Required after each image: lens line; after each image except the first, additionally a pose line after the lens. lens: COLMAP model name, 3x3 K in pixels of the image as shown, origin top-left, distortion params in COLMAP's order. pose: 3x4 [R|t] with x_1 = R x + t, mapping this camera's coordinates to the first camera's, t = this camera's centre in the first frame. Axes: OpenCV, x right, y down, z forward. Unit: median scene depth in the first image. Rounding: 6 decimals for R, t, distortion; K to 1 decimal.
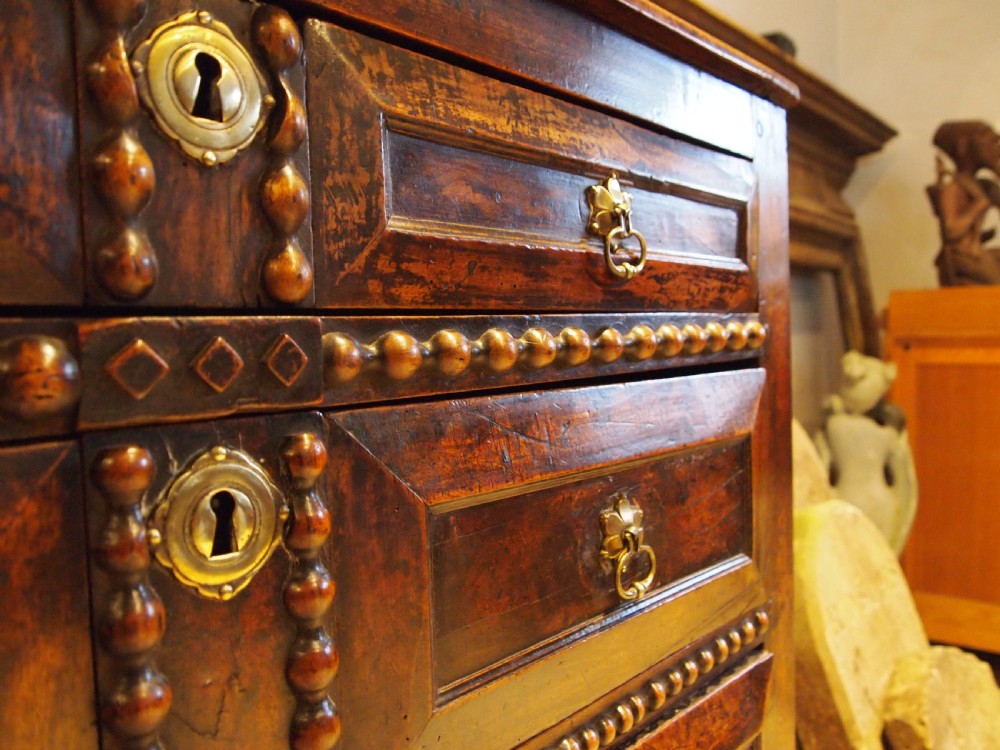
lens RADIAL K [[796.7, 0, 500.0], [0, 796.7, 375.0], [0, 0, 1]] dist [-0.044663, -0.003417]
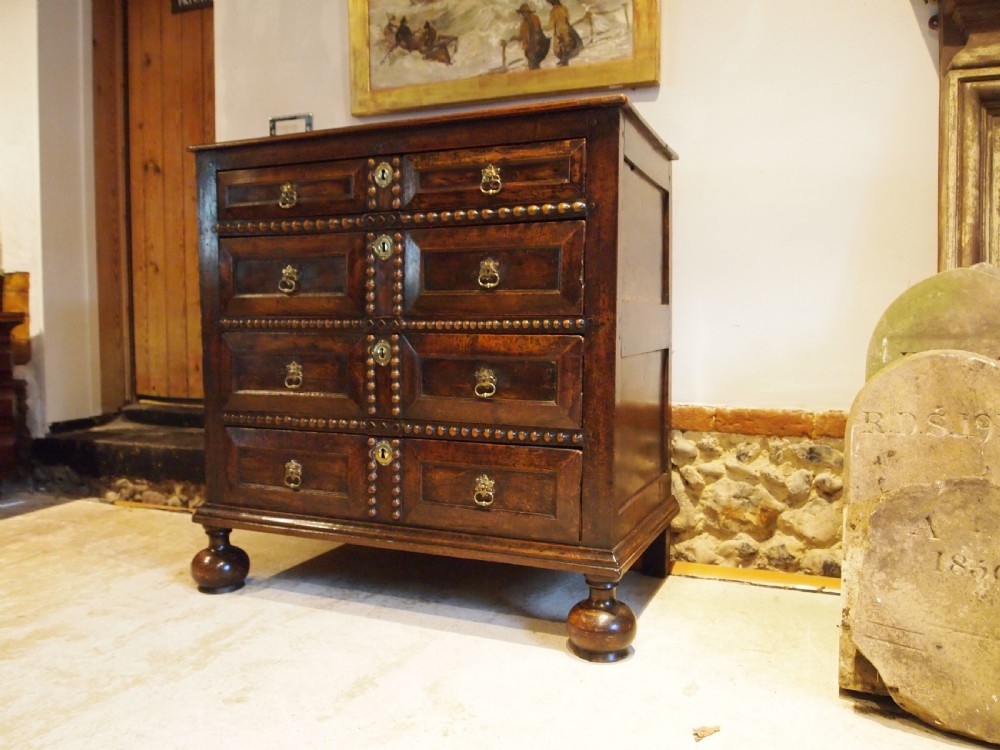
lens RADIAL K [[794.0, 0, 496.5], [0, 794.0, 379.6], [0, 0, 1]] dist [-0.041796, -0.009066]
pose [[0.334269, 0.091714, -0.938005, 4.003499], [-0.053978, 0.995483, 0.078098, 0.473288], [0.940931, 0.024525, 0.337709, -0.139944]]
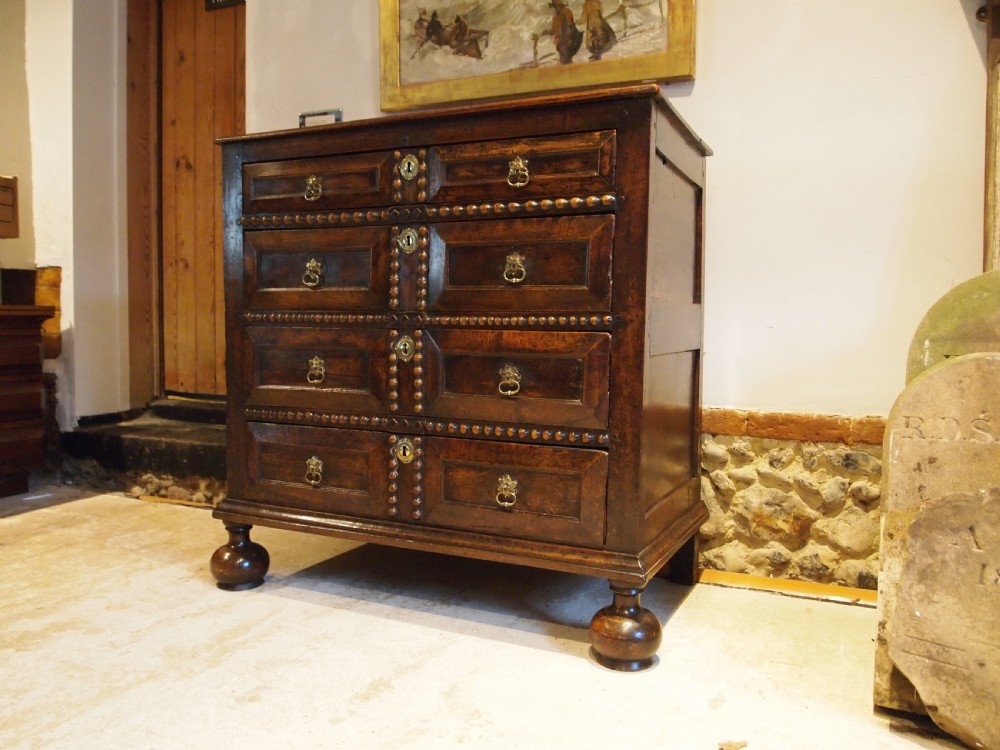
lens RADIAL K [[795.8, 0, 497.0], [0, 795.8, 378.3], [0, 0, 1]] dist [-0.042987, -0.004404]
pose [[0.296662, 0.089915, -0.950740, 3.929530], [-0.066647, 0.995080, 0.073312, 0.513094], [0.952654, 0.041615, 0.301194, -0.077387]]
